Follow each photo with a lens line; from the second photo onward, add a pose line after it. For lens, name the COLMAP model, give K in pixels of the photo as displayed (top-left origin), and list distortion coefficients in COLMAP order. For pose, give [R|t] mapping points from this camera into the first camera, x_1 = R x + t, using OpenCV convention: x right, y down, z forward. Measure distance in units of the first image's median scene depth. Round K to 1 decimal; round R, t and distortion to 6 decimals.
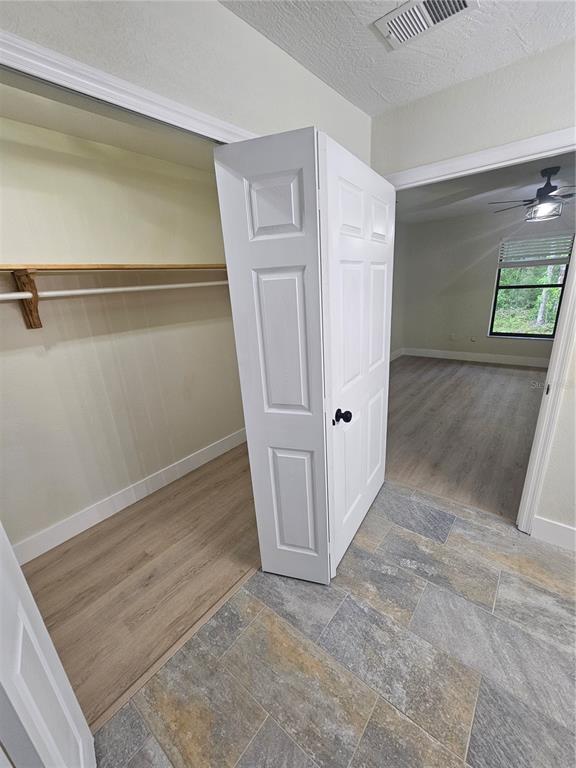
lens RADIAL K [[315.0, 0, 288.9], [0, 315.0, 386.0], [0, 0, 1]] dist [-0.002897, 0.000225]
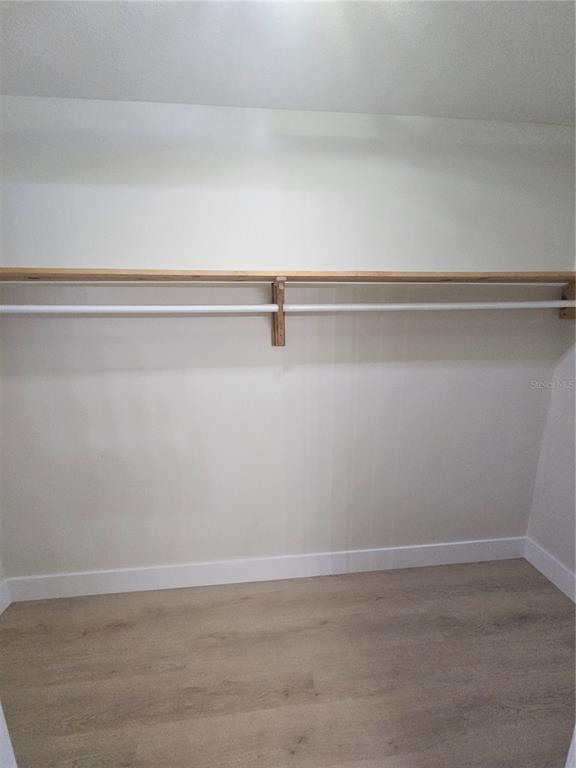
lens RADIAL K [[315.0, 0, 290.7], [0, 315.0, 384.9], [0, 0, 1]] dist [-0.002897, 0.000225]
pose [[0.704915, 0.208990, -0.677804, -0.176106], [-0.253508, 0.966721, 0.034425, -0.122730], [0.662441, 0.147562, 0.734437, 0.413534]]
